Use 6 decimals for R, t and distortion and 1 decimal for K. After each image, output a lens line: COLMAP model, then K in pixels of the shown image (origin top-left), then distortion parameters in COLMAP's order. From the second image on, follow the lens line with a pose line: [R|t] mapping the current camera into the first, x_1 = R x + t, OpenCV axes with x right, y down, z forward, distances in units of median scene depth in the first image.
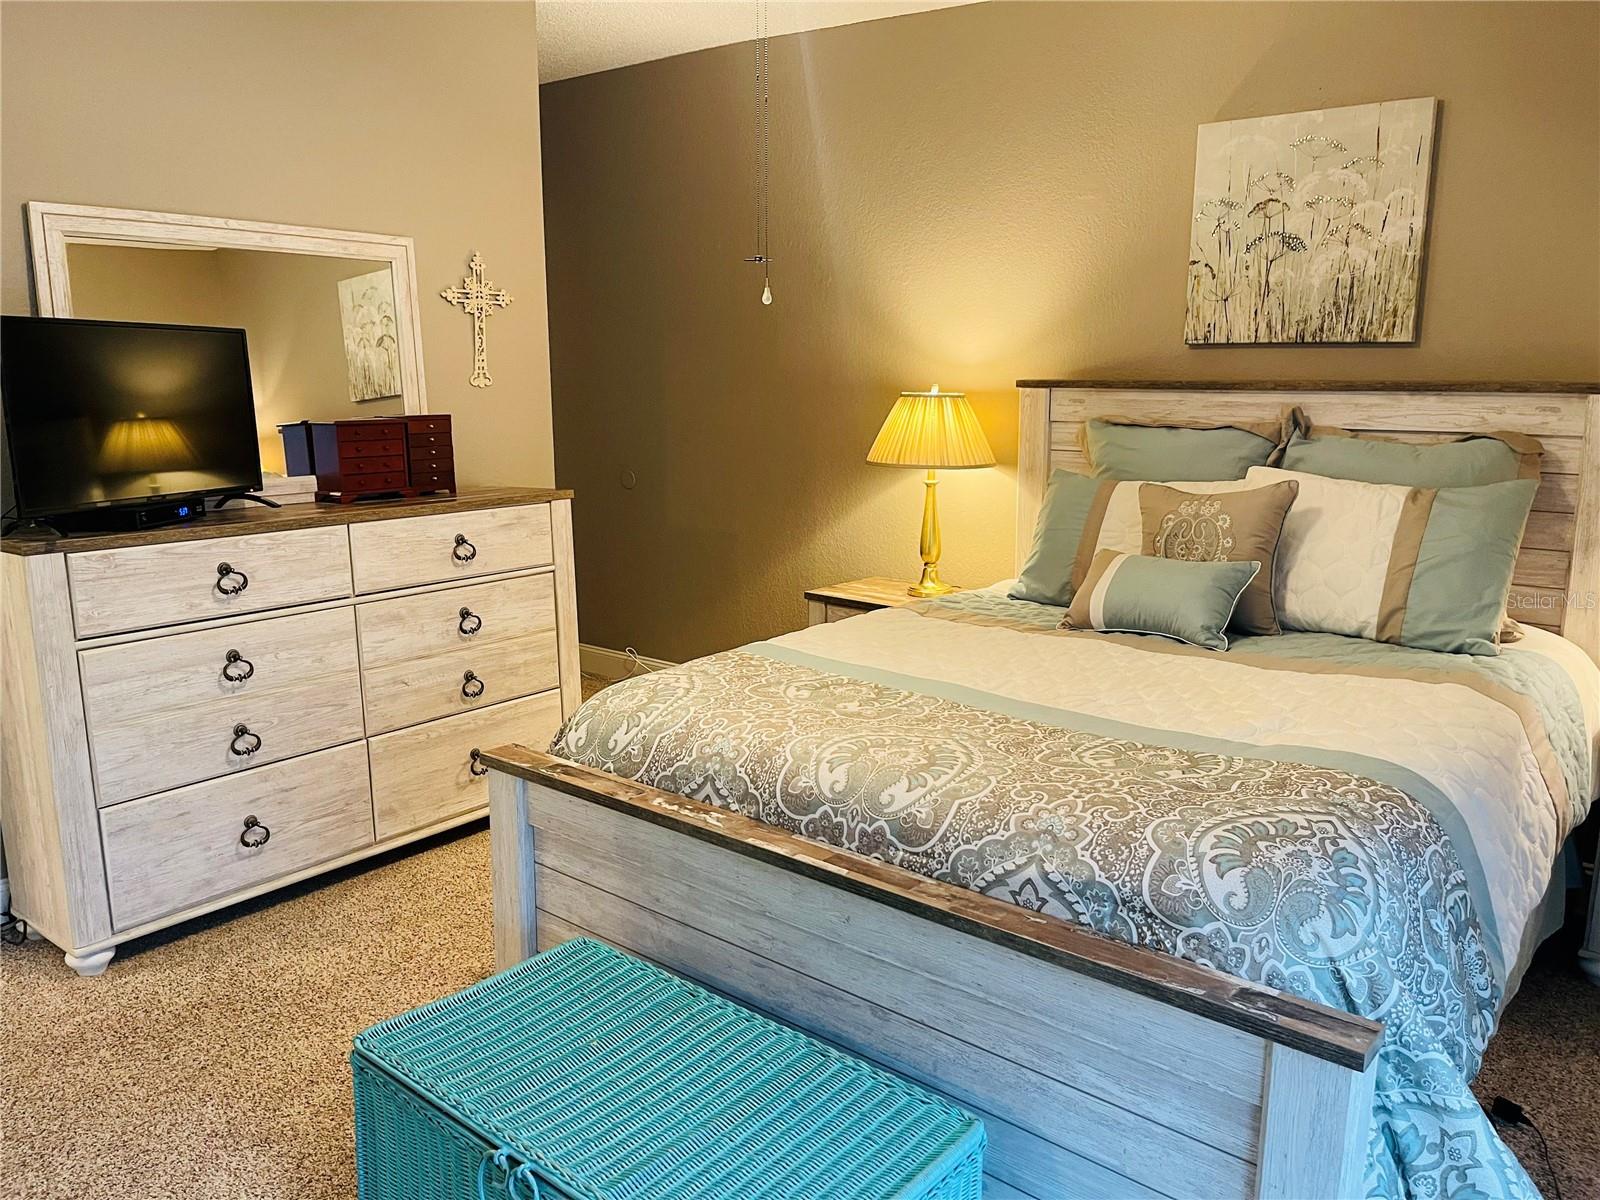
lens RADIAL K [[1195.5, 0, 790.4], [0, 1195.5, 598.9], [0, 0, 1]] dist [0.060667, -0.063490]
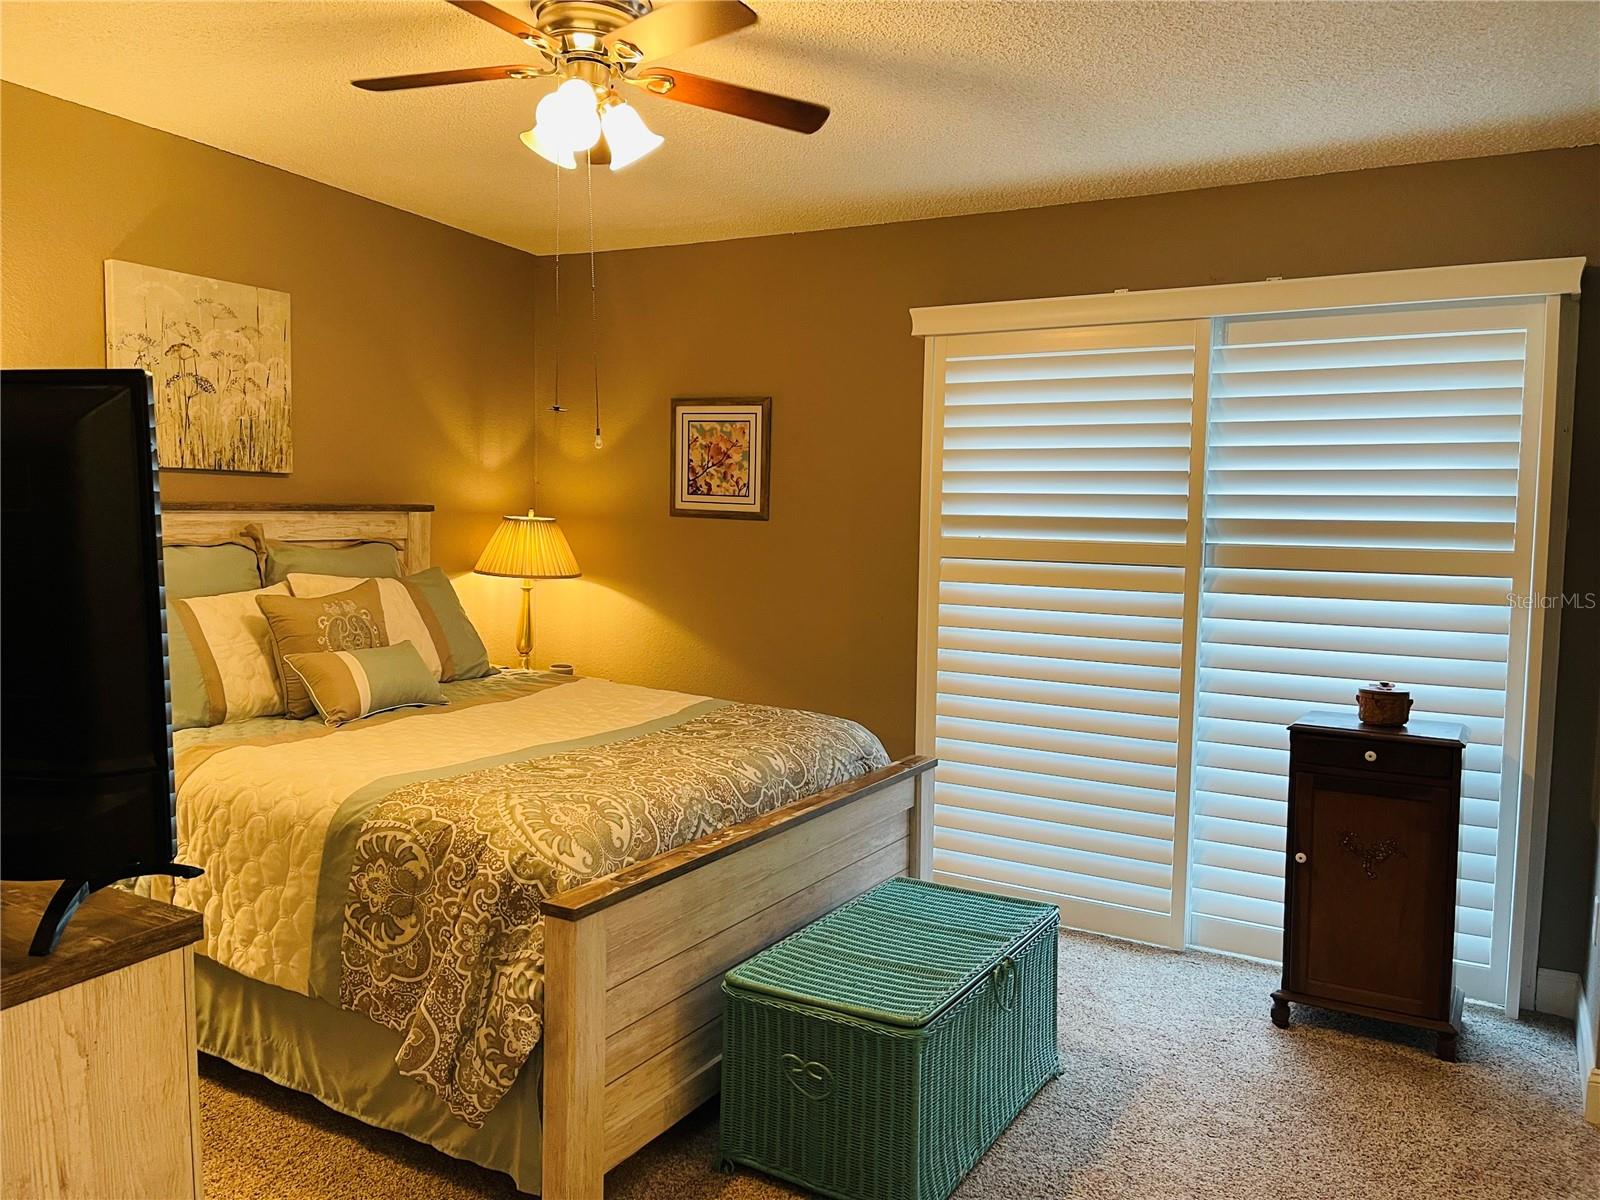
lens RADIAL K [[1195.5, 0, 790.4], [0, 1195.5, 598.9], [0, 0, 1]] dist [0.060667, -0.063490]
pose [[-0.155707, -0.083610, 0.984259, -0.854406], [0.165776, 0.980068, 0.109479, -0.131105], [-0.973794, 0.180213, -0.138742, 0.670654]]
